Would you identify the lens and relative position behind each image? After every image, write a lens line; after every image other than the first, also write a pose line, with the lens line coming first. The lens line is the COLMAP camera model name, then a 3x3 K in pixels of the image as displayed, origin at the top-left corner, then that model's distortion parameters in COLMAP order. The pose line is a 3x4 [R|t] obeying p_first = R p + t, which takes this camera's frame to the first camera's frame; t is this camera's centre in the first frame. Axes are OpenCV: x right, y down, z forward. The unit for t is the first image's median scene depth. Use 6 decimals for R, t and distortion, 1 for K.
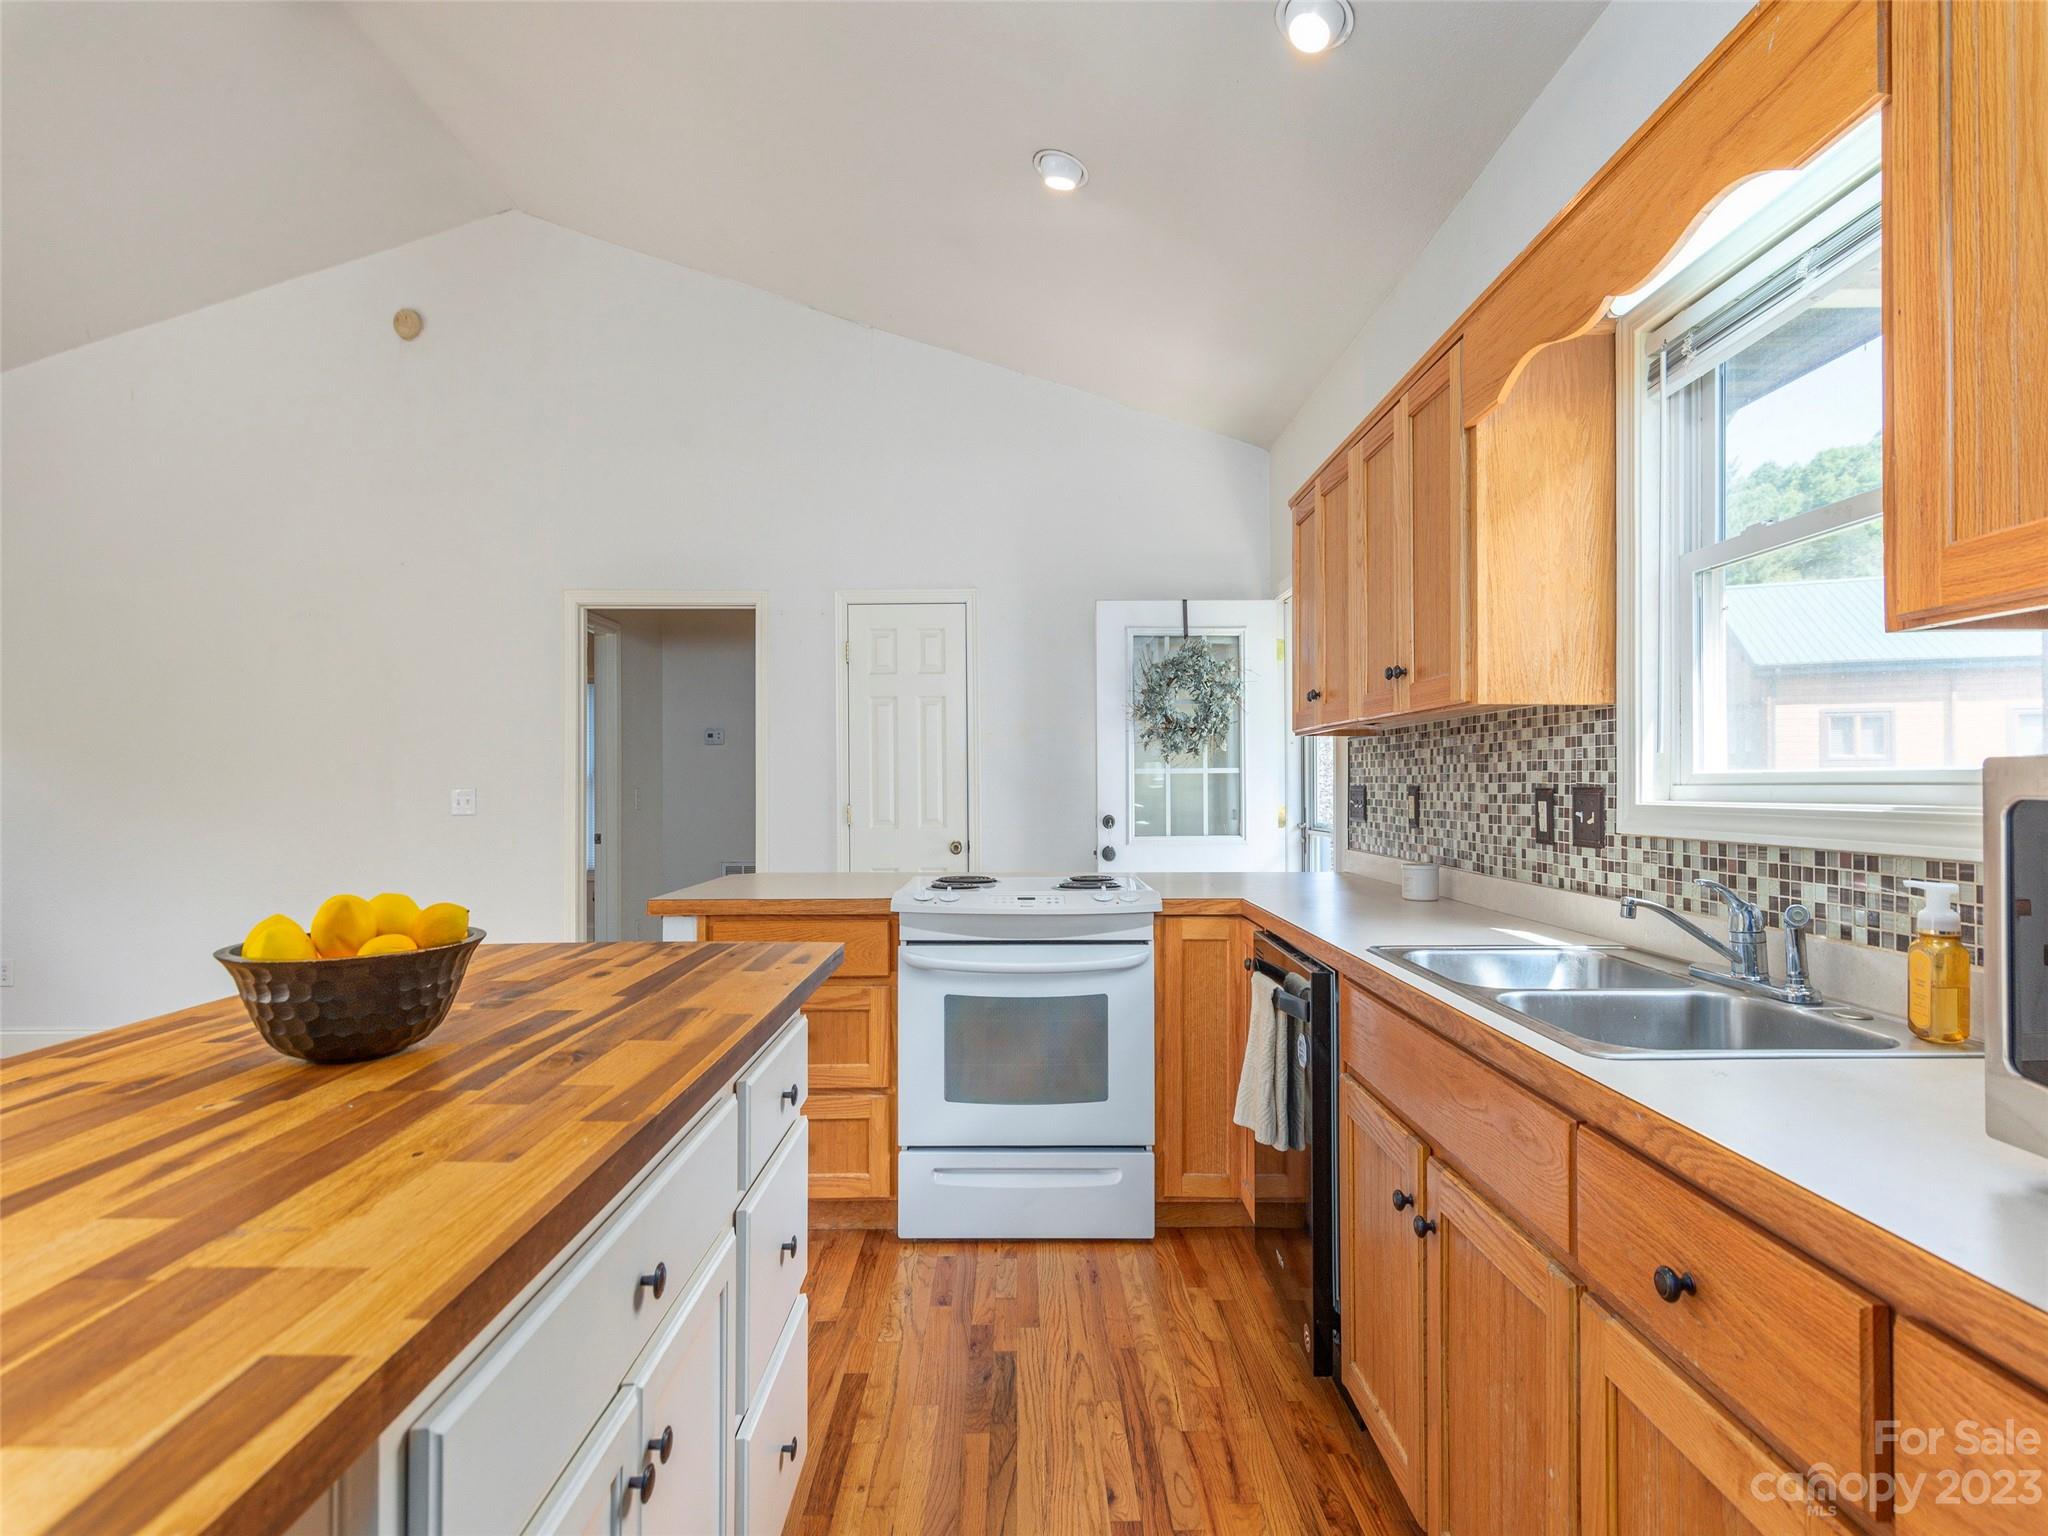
lens RADIAL K [[1007.4, 0, 1016.5], [0, 1007.4, 778.8], [0, 0, 1]] dist [0.011869, -0.001360]
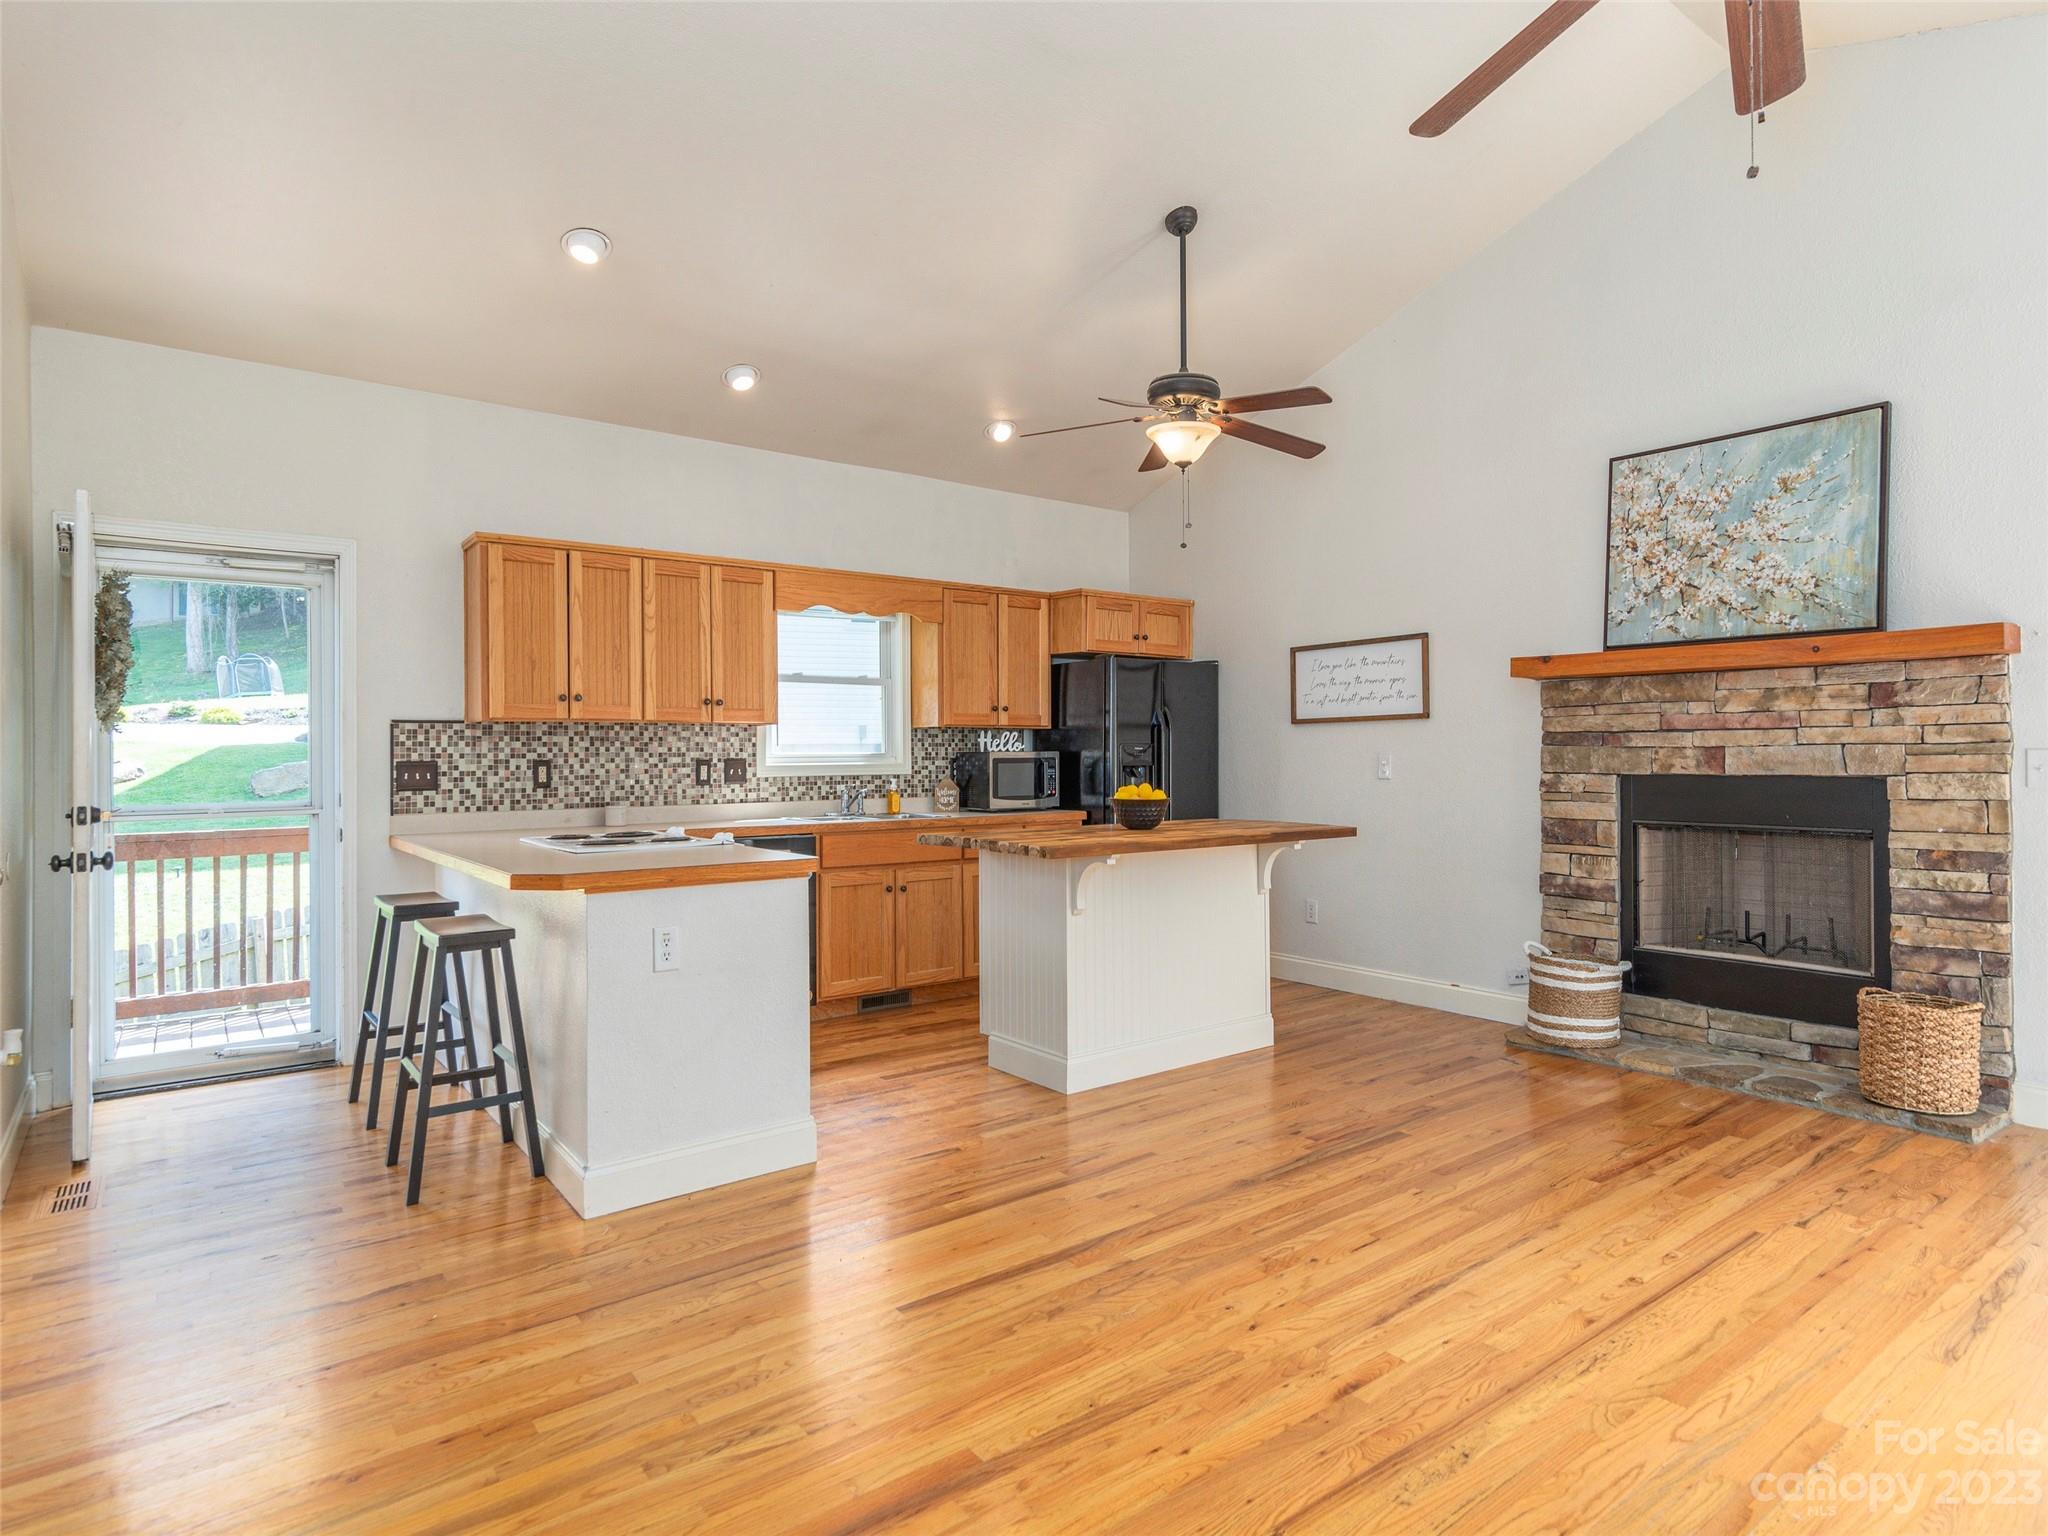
lens RADIAL K [[1128.3, 0, 1024.2], [0, 1128.3, 748.5], [0, 0, 1]] dist [0.003179, 0.000304]
pose [[-0.607328, 0.013427, 0.794338, -1.909446], [0.004714, 0.999900, -0.013297, 0.021454], [-0.794437, -0.004331, -0.607331, 2.007321]]
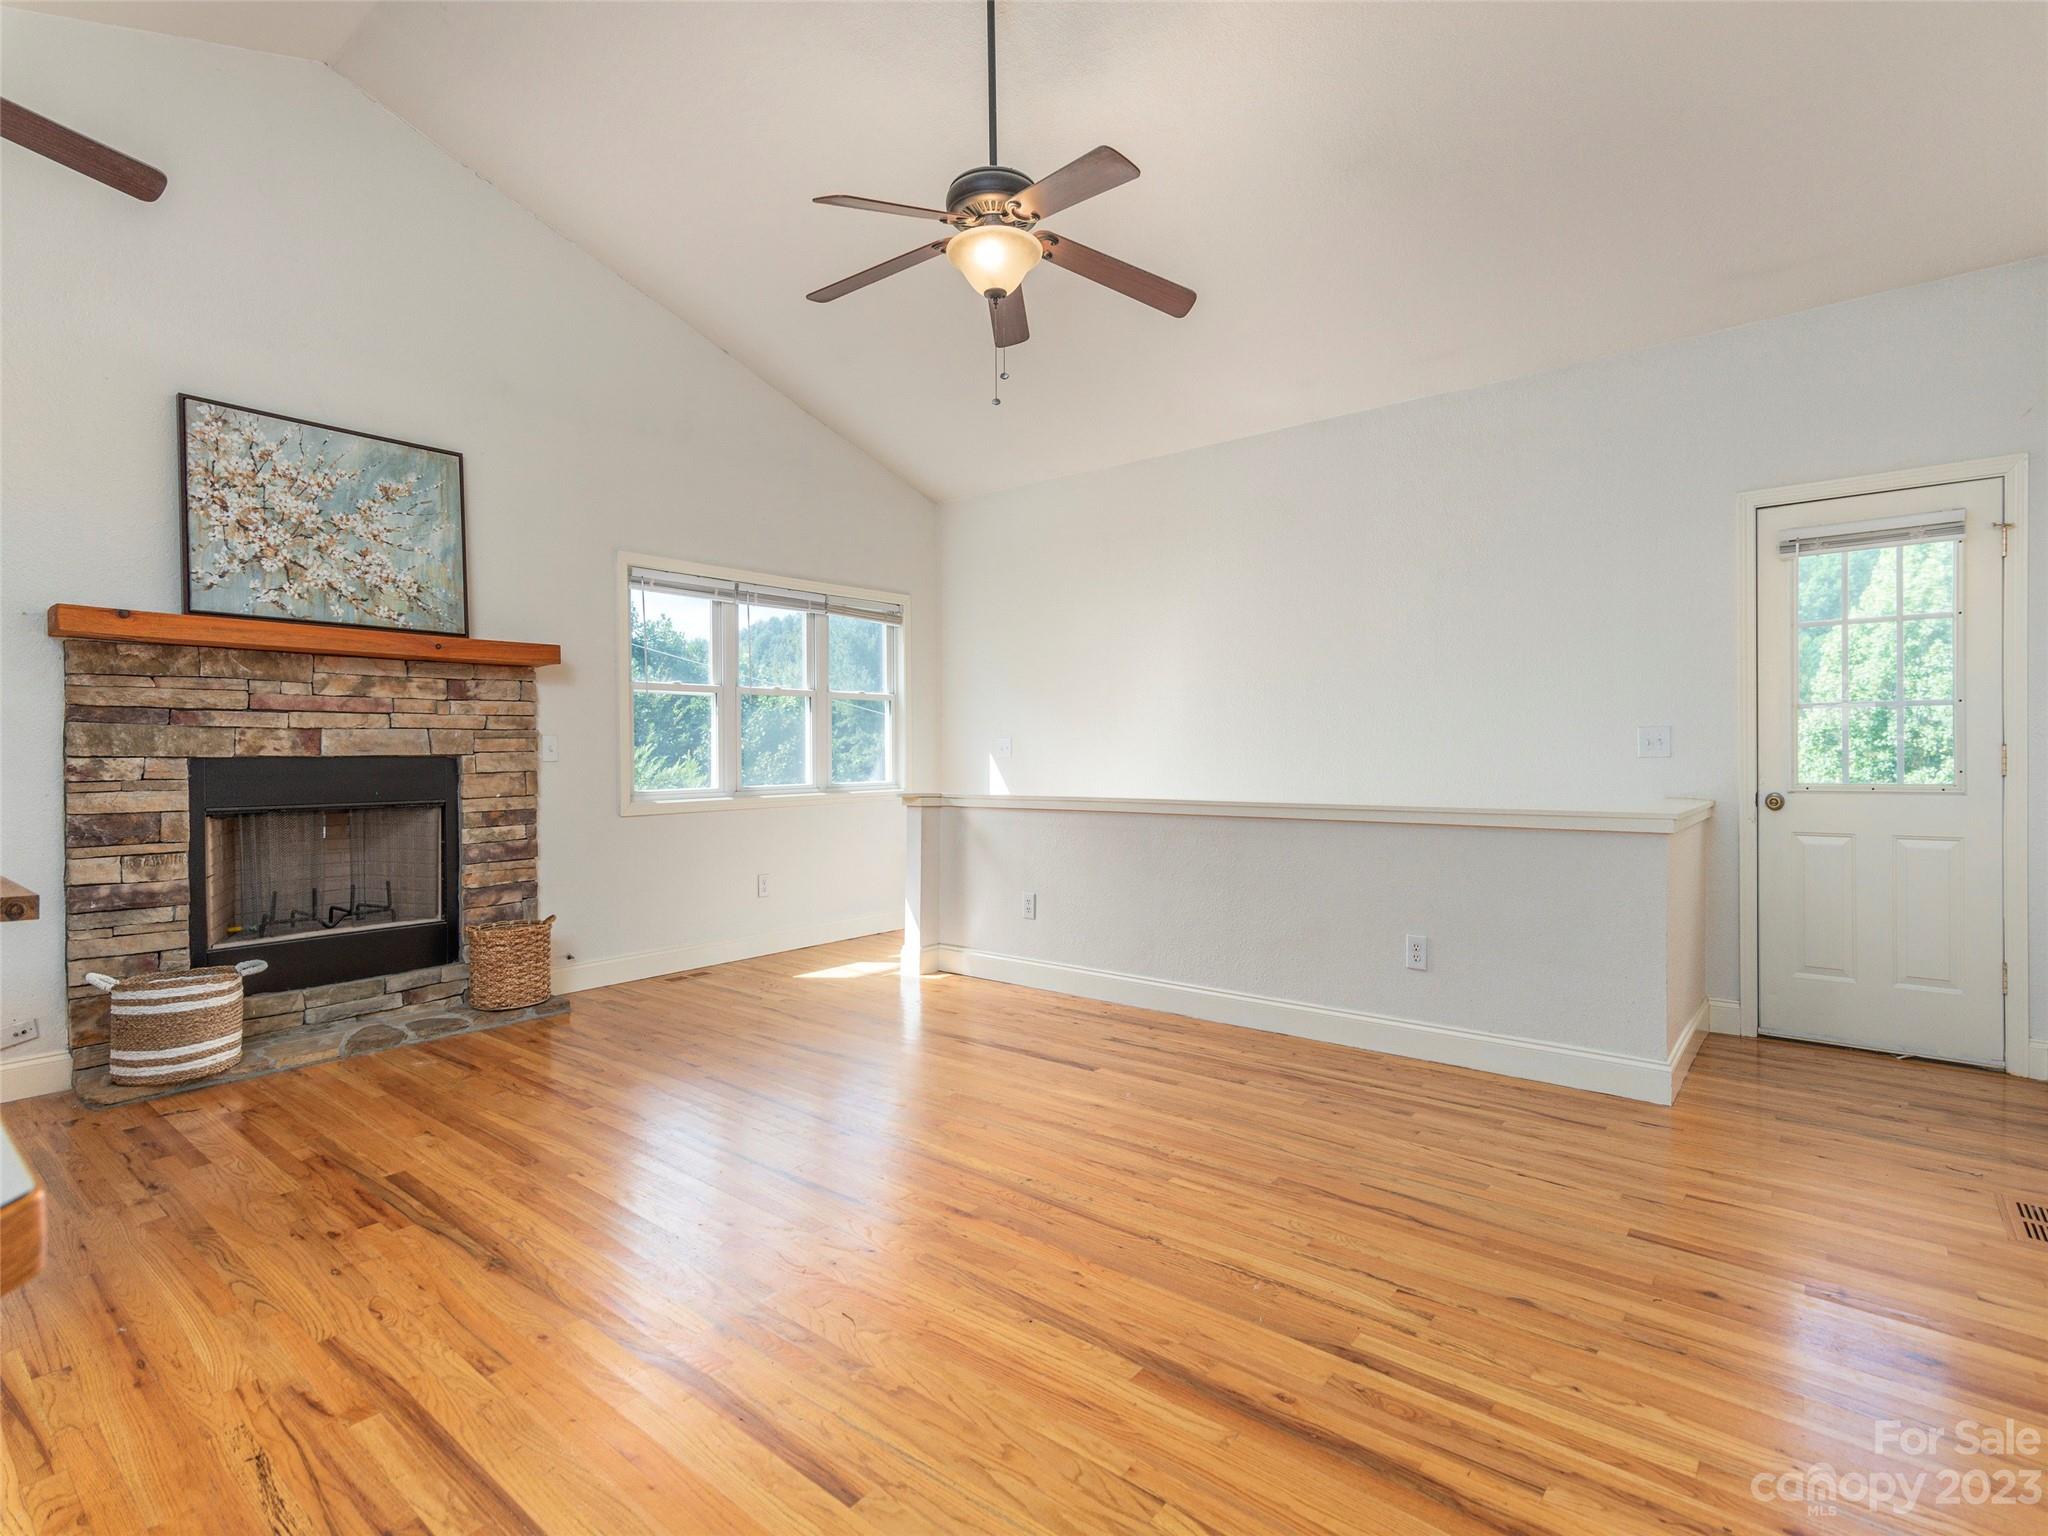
lens RADIAL K [[1007.4, 0, 1021.6], [0, 1007.4, 758.9], [0, 0, 1]] dist [0.011869, -0.001360]
pose [[-0.634877, 0.015060, -0.772466, -0.422511], [0.013584, 0.999873, 0.008329, 0.055061], [0.772494, -0.005205, -0.635001, 1.948957]]
